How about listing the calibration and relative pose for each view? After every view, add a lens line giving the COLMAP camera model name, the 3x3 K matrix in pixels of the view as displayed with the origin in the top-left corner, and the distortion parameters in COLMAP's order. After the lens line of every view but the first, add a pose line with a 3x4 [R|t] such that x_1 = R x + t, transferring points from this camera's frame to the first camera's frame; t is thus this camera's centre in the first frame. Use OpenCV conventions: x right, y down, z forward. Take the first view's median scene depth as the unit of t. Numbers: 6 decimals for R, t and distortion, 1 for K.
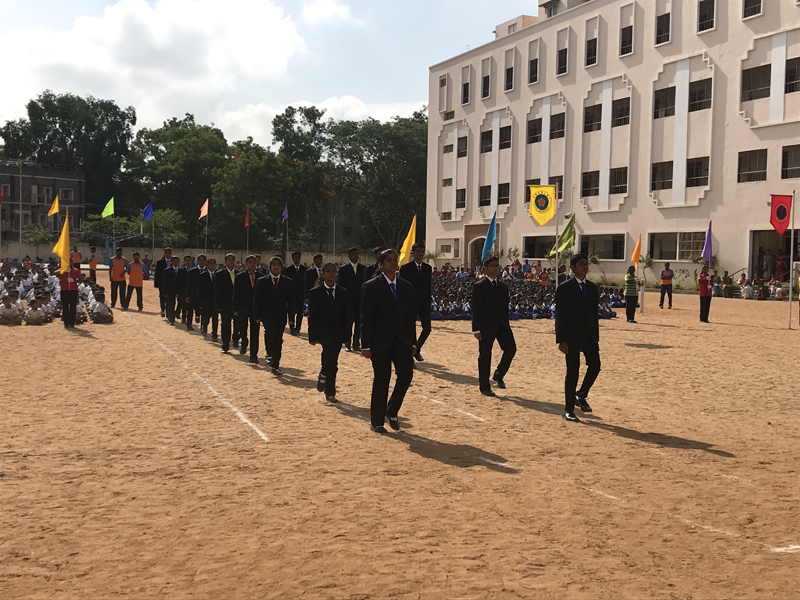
lens RADIAL K [[931.0, 0, 400.6], [0, 931.0, 295.6], [0, 0, 1]] dist [-0.022193, 0.000000]
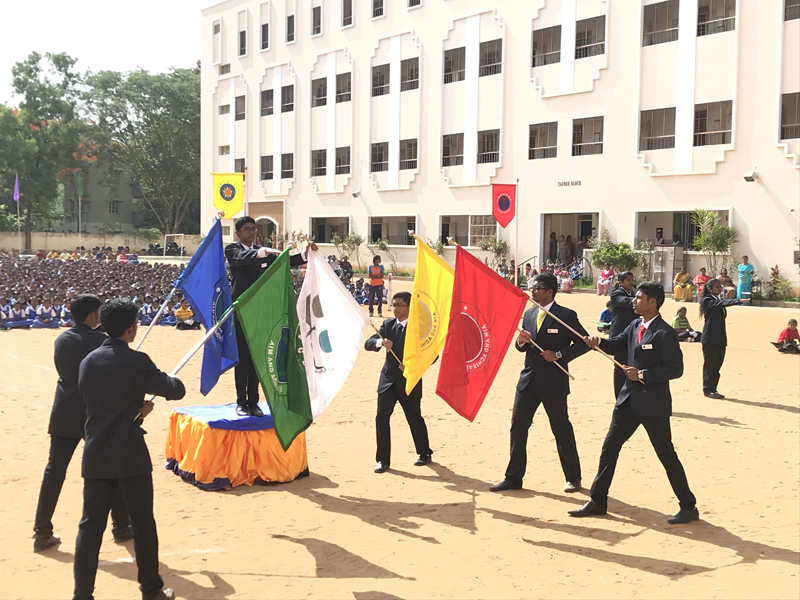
lens RADIAL K [[1411.9, 0, 399.2], [0, 1411.9, 306.2], [0, 0, 1]] dist [0.056870, 0.000000]
pose [[0.997544, 0.007834, 0.069600, 0.120370], [-0.008030, 0.999965, 0.002545, 0.012041], [-0.069578, -0.003097, 0.997572, -0.263797]]
